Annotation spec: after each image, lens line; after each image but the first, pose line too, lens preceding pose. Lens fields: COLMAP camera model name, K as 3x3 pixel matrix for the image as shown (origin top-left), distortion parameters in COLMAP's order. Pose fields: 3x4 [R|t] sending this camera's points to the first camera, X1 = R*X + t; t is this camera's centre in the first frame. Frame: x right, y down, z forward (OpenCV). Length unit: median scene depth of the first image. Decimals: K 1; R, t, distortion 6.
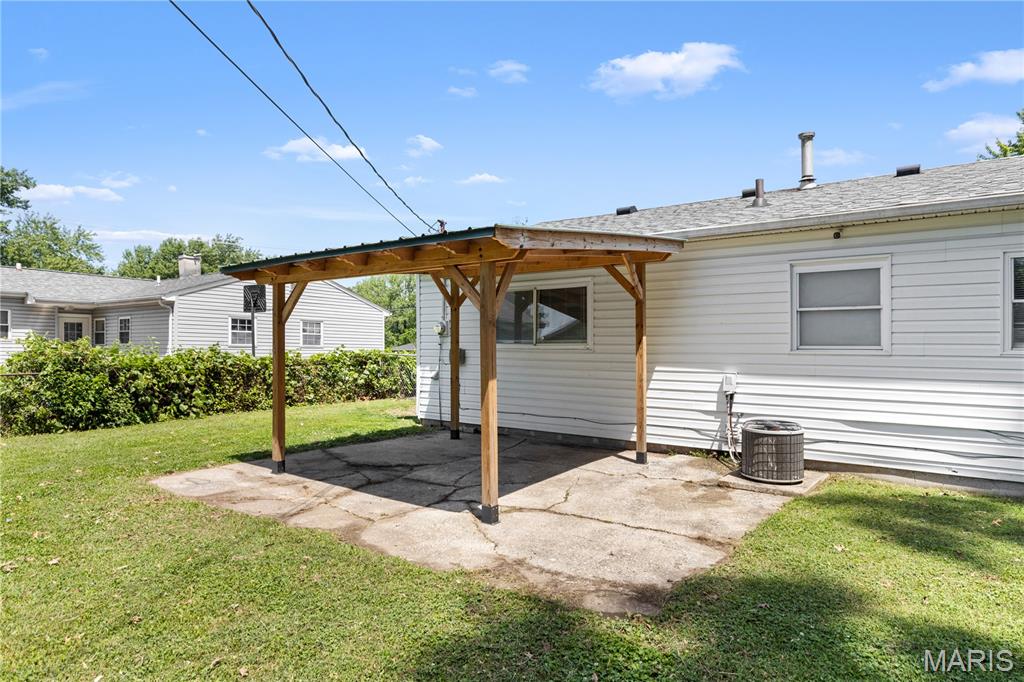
lens RADIAL K [[607.2, 0, 512.3], [0, 607.2, 346.0], [0, 0, 1]] dist [-0.001174, 0.000614]
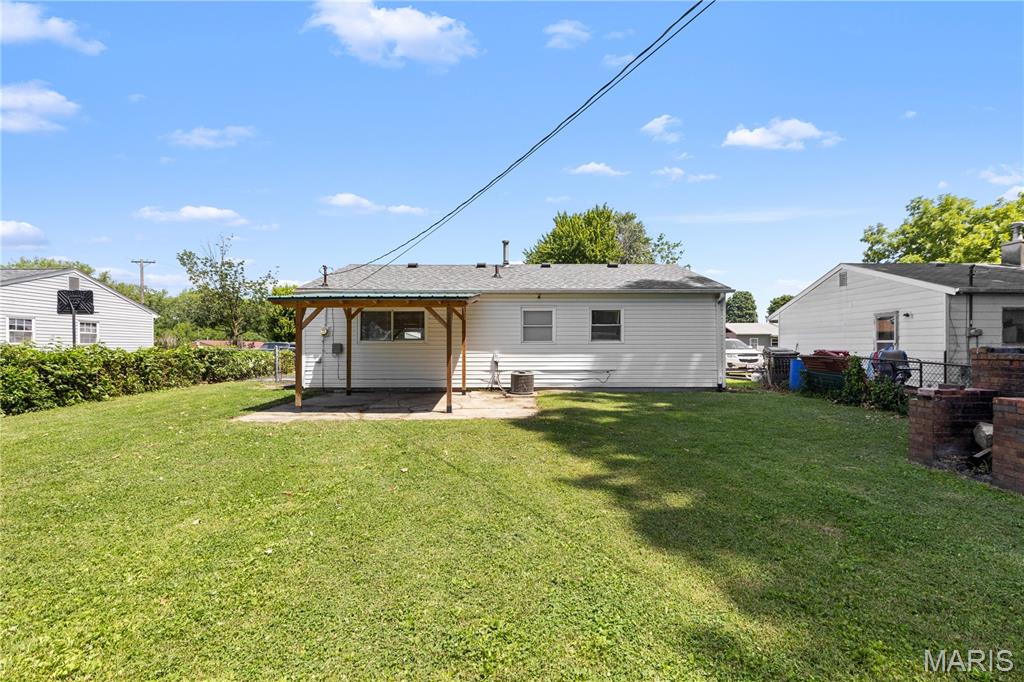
lens RADIAL K [[464.3, 0, 512.2], [0, 464.3, 341.5], [0, 0, 1]] dist [0.004671, -0.000003]
pose [[0.810923, -0.005712, 0.585124, -0.604108], [0.006743, 0.999977, 0.000418, 0.000990], [-0.585113, 0.003607, 0.810943, -0.444213]]
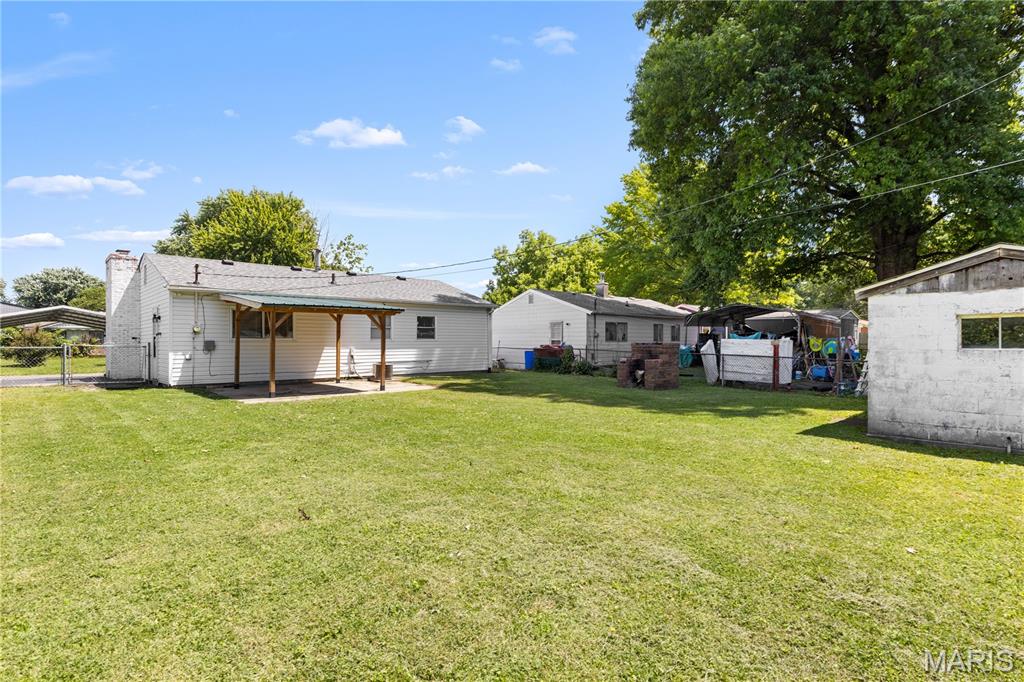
lens RADIAL K [[564.8, 0, 512.9], [0, 564.8, 337.9], [0, 0, 1]] dist [0.002438, -0.000020]
pose [[0.177899, -0.005173, 0.984035, -2.044825], [-0.000759, 0.999985, 0.005394, -0.019223], [-0.984049, -0.001707, 0.177892, -0.190028]]
